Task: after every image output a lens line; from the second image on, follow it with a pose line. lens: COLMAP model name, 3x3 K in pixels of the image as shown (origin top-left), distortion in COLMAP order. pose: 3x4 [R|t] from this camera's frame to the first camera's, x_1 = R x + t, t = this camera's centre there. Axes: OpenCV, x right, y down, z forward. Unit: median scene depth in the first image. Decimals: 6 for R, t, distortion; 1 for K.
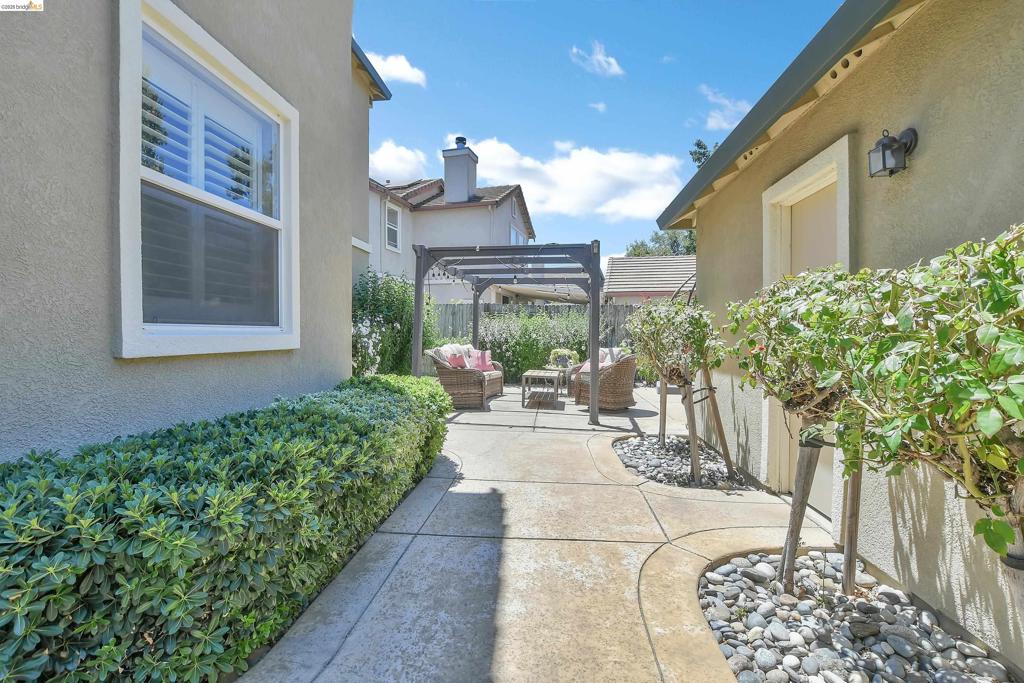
lens RADIAL K [[475.3, 0, 499.3], [0, 475.3, 345.2], [0, 0, 1]] dist [-0.028765, 0.000975]
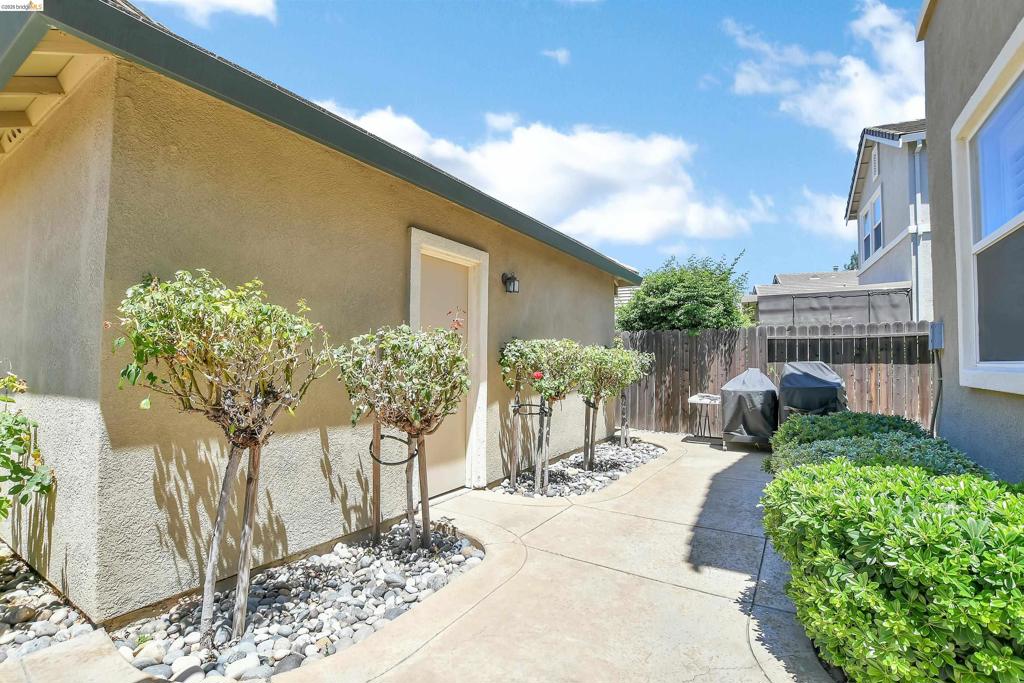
lens RADIAL K [[475.3, 0, 499.3], [0, 475.3, 345.2], [0, 0, 1]] dist [-0.028765, 0.000975]
pose [[-0.887645, 0.007909, 0.460460, -0.101939], [0.002307, 0.999916, -0.012728, -0.061281], [-0.460523, -0.010236, -0.887589, 2.132690]]
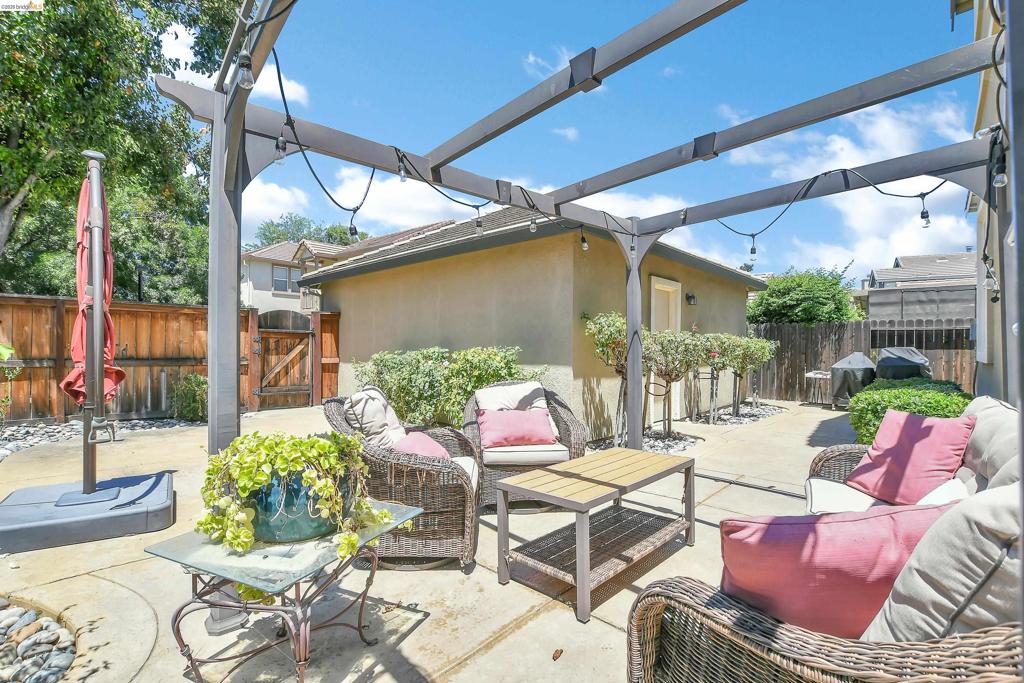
lens RADIAL K [[475.3, 0, 499.3], [0, 475.3, 345.2], [0, 0, 1]] dist [-0.028765, 0.000975]
pose [[-0.789197, -0.005056, 0.614119, -0.163062], [0.005566, 0.999866, 0.015386, -0.080515], [-0.614114, 0.015561, -0.789064, 3.274157]]
